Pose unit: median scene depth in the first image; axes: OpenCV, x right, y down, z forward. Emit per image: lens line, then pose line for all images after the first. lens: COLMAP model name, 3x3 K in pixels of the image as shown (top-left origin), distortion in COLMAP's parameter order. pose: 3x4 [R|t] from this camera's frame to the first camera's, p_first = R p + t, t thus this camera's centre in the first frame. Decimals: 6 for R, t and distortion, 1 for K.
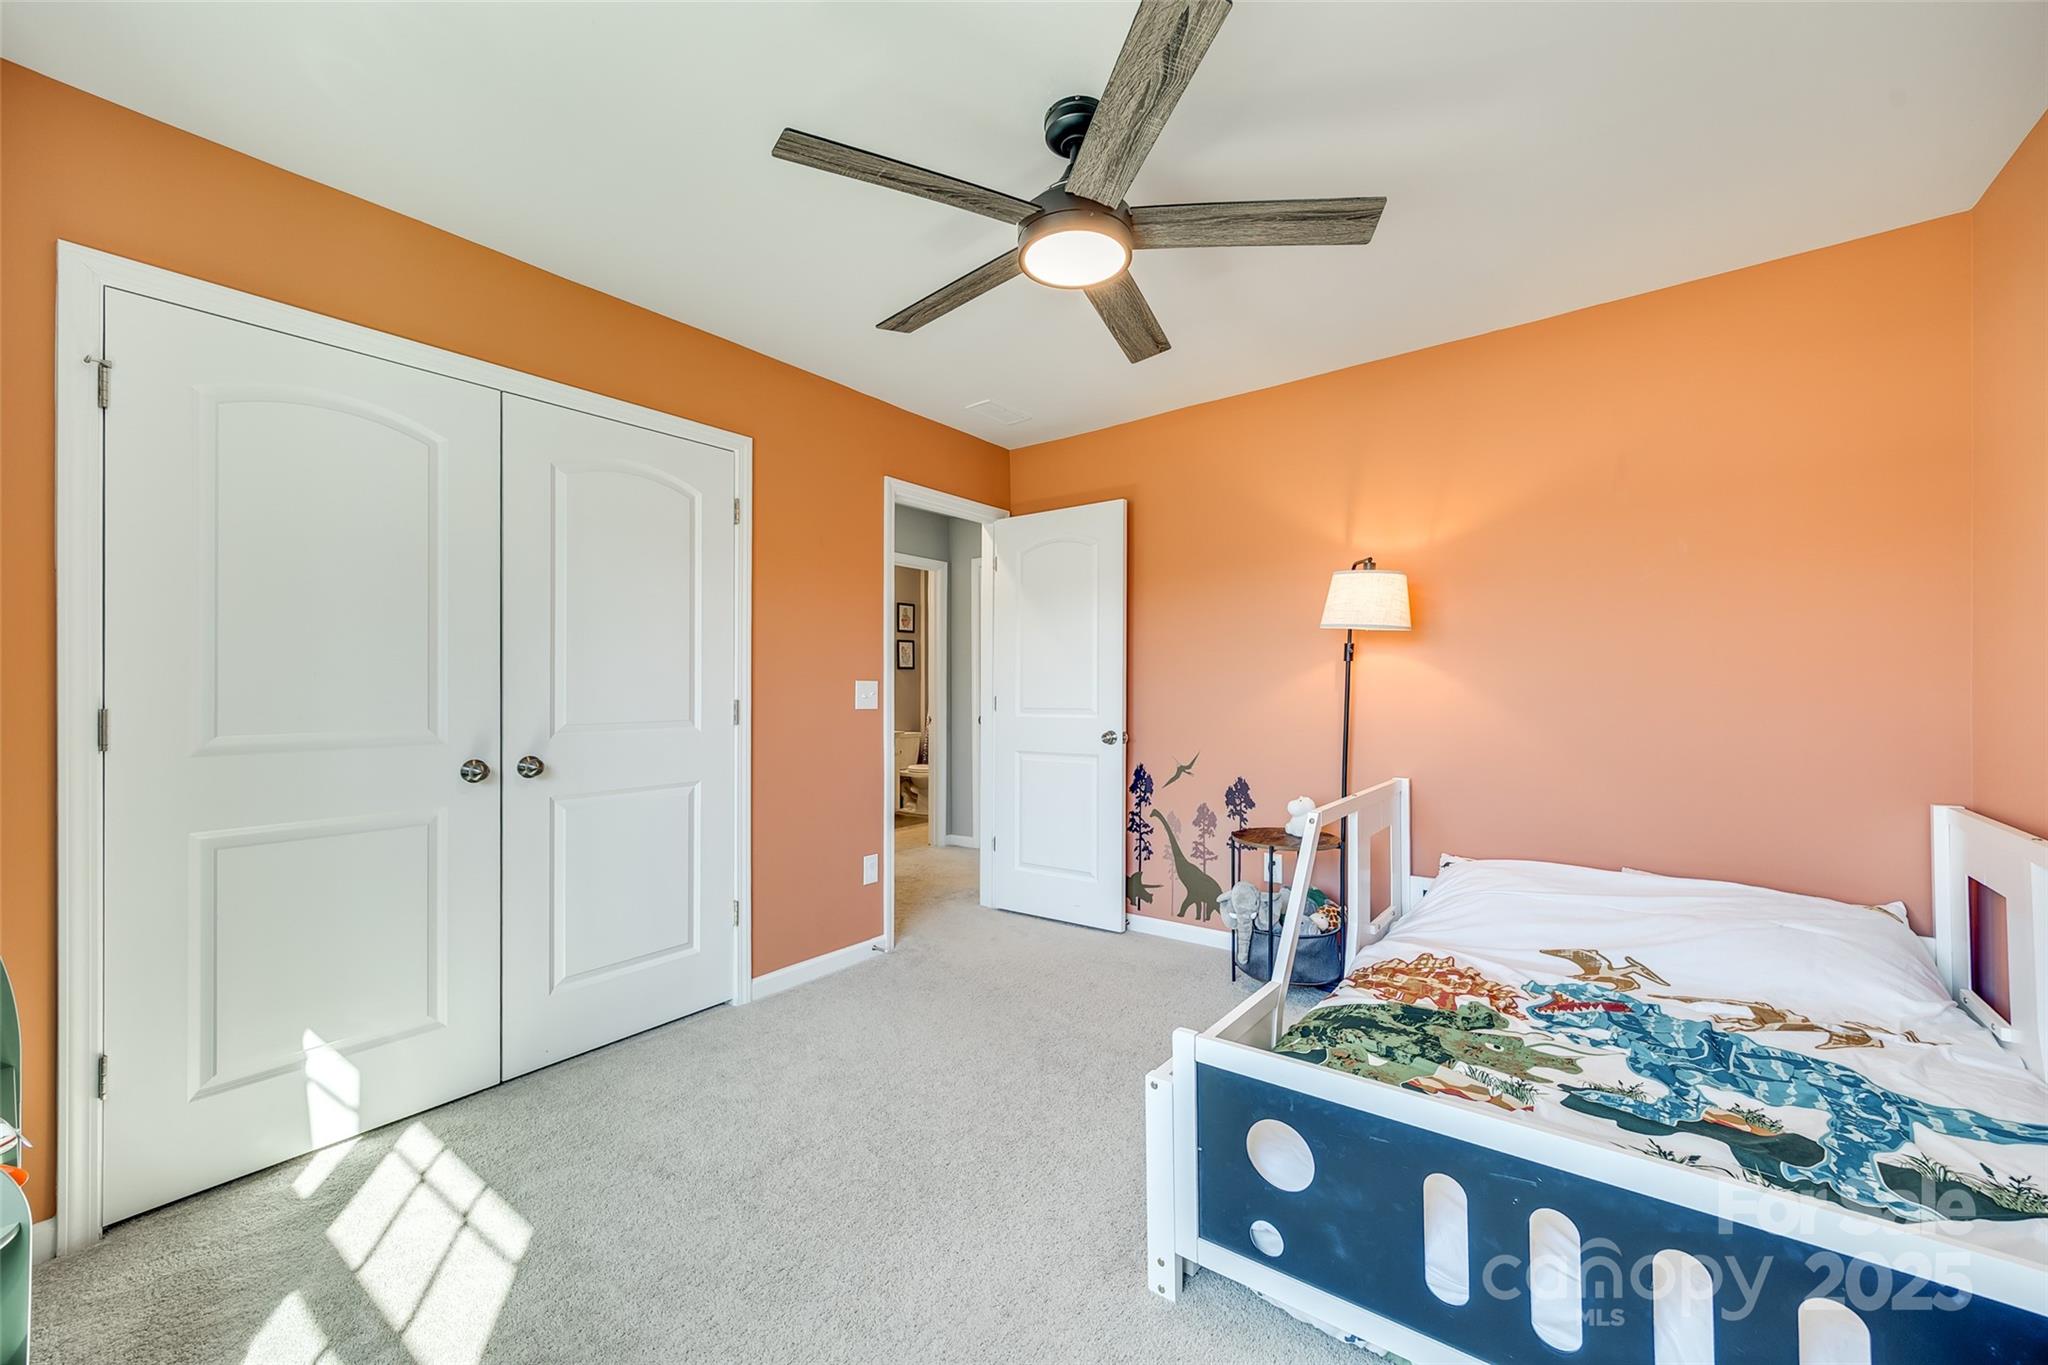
lens RADIAL K [[781.9, 0, 1023.9], [0, 781.9, 690.9], [0, 0, 1]] dist [-0.003279, -0.000234]
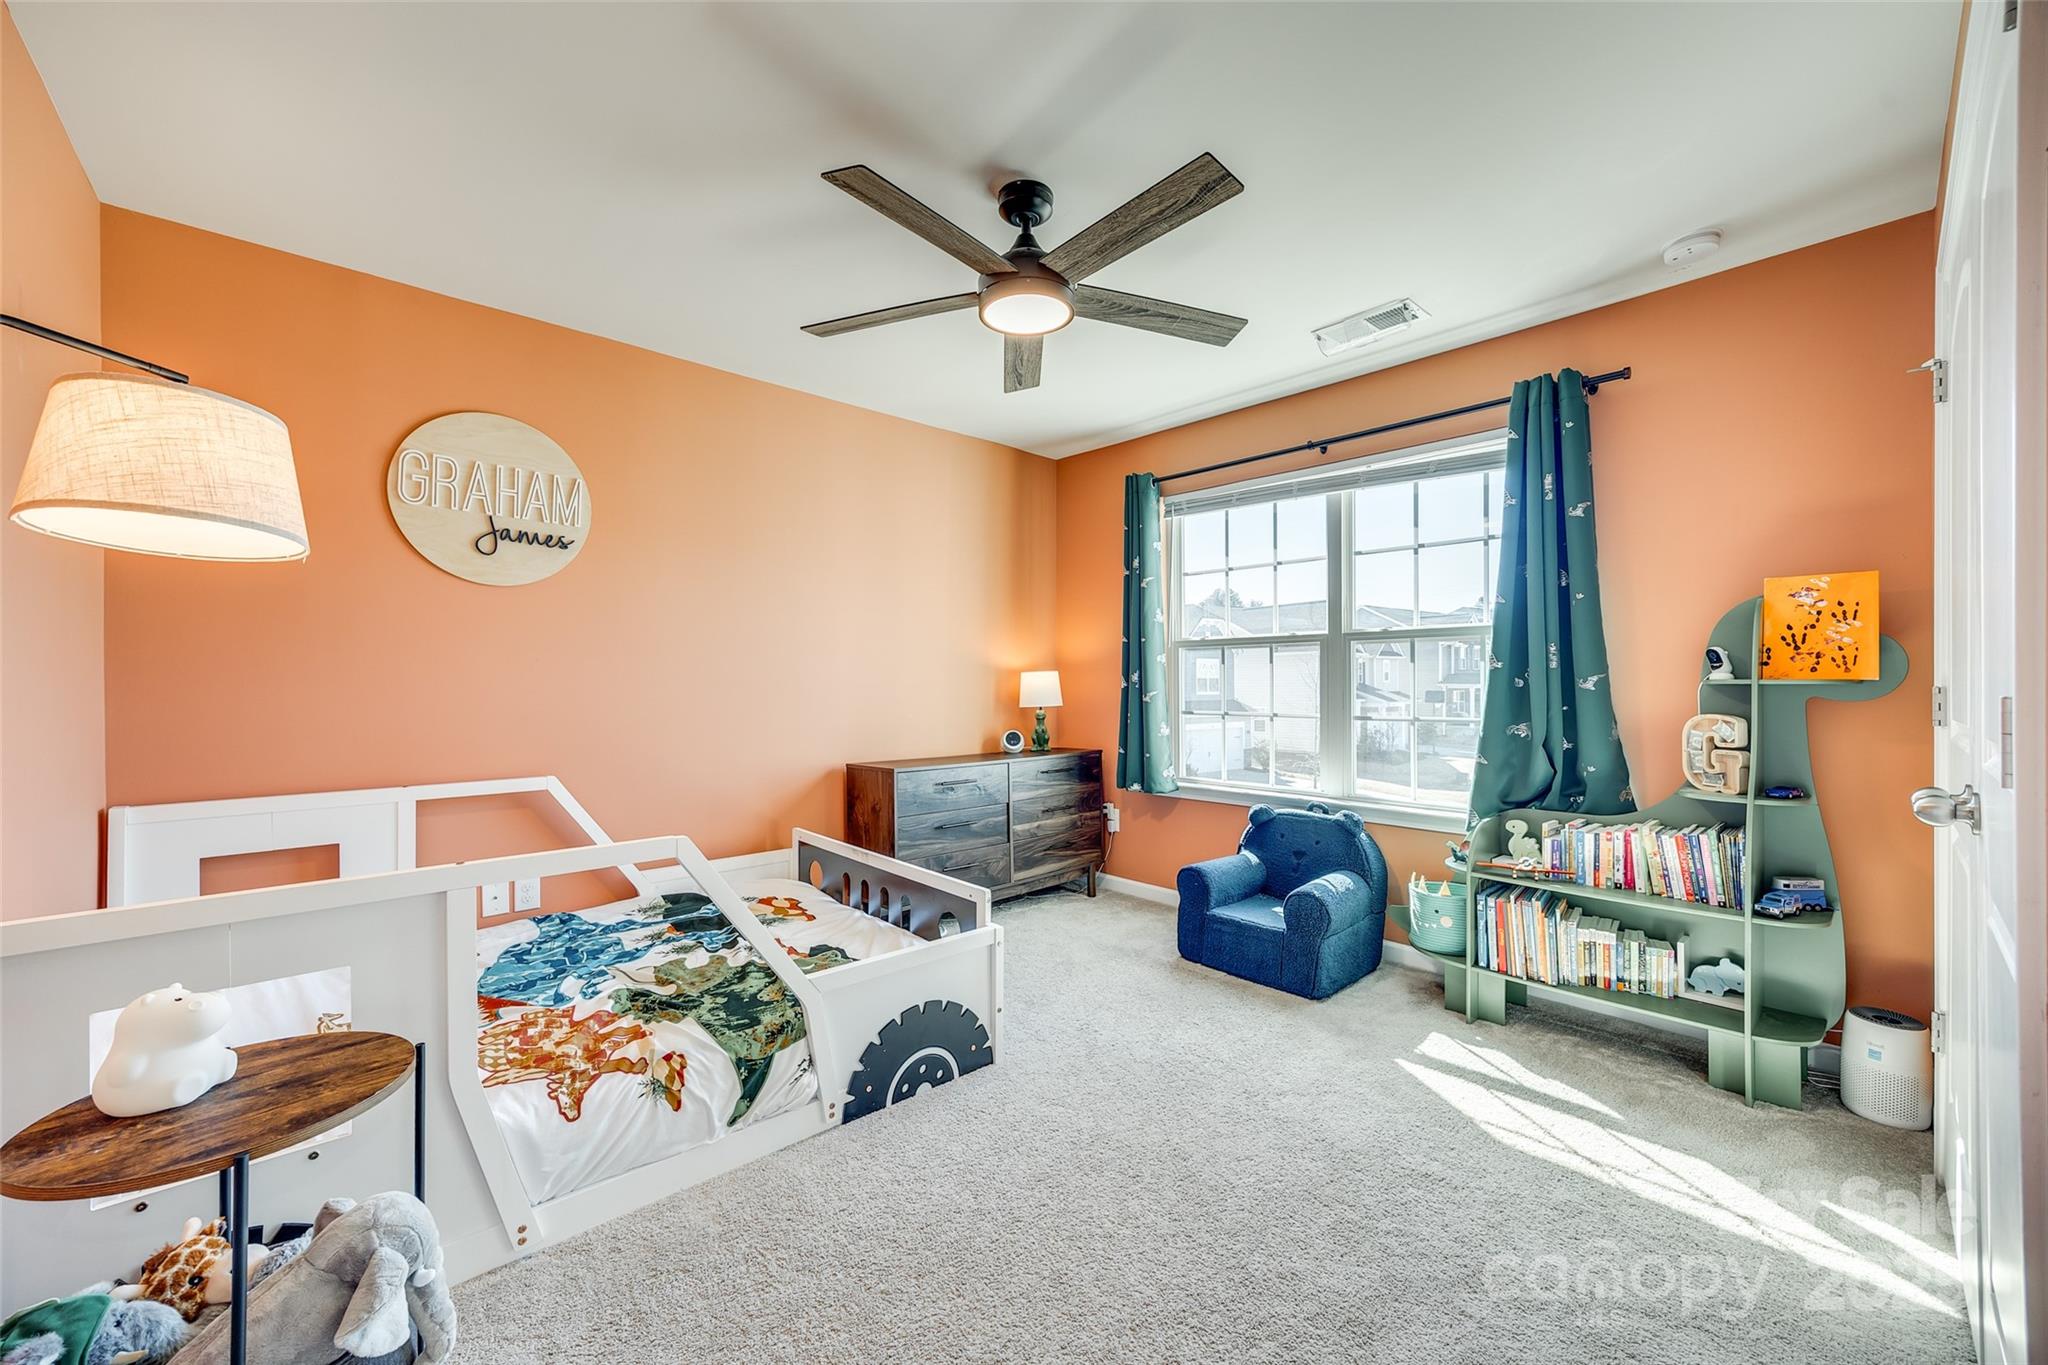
lens RADIAL K [[781.9, 0, 1023.9], [0, 781.9, 690.9], [0, 0, 1]] dist [-0.003279, -0.000234]
pose [[-0.985281, 0.011198, 0.170574, -0.141250], [0.012360, 0.999907, 0.005753, 0.010659], [-0.170494, 0.007776, -0.985328, 2.274789]]
